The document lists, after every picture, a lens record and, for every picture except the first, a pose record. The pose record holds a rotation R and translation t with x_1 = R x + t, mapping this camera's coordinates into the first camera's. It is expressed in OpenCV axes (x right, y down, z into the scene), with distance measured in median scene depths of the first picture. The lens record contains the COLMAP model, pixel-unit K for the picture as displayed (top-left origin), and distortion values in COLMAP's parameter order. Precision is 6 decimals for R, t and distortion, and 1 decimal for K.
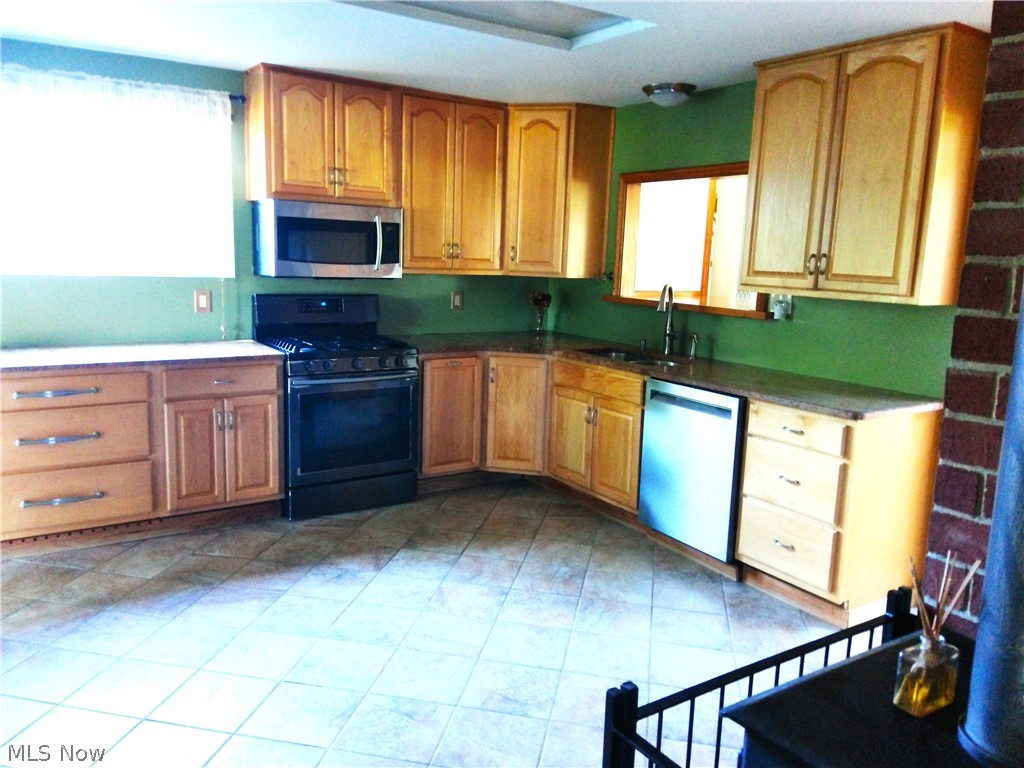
lens RADIAL K [[788.3, 0, 512.0], [0, 788.3, 372.5], [0, 0, 1]] dist [0.128069, -0.184884]
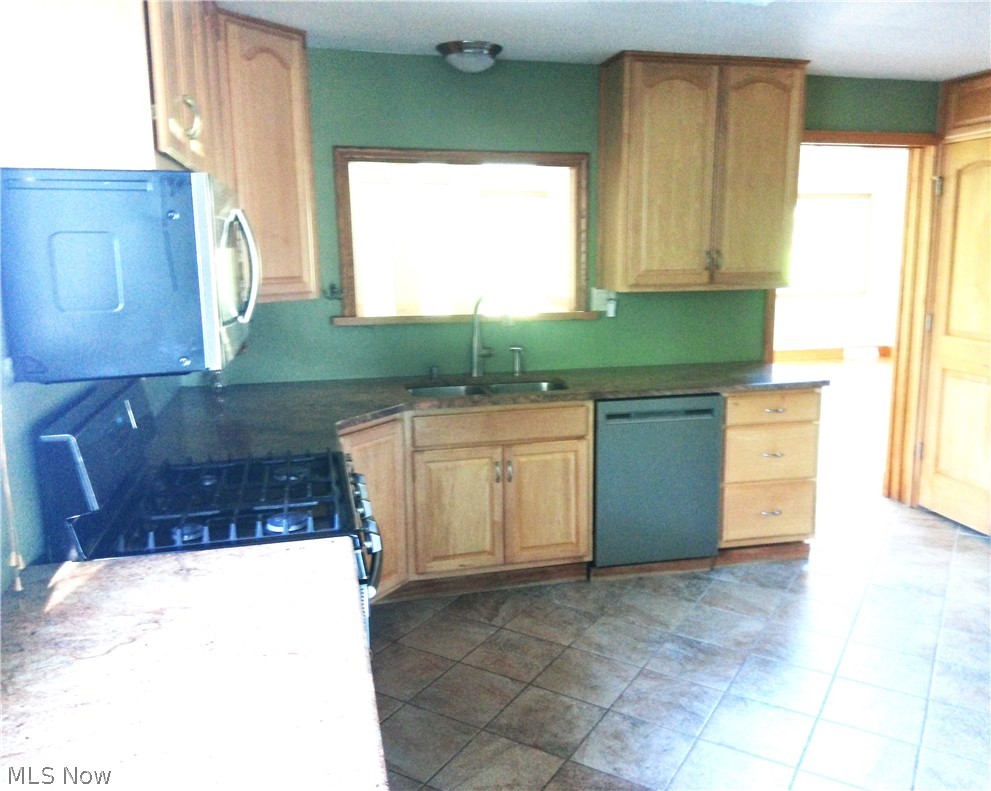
lens RADIAL K [[797.0, 0, 498.5], [0, 797.0, 379.8], [0, 0, 1]] dist [0.060650, -0.000171]
pose [[0.333186, -0.187742, 0.923980, -0.702756], [0.167788, 0.976140, 0.137836, -0.162517], [-0.927812, 0.109107, 0.356737, 0.836988]]
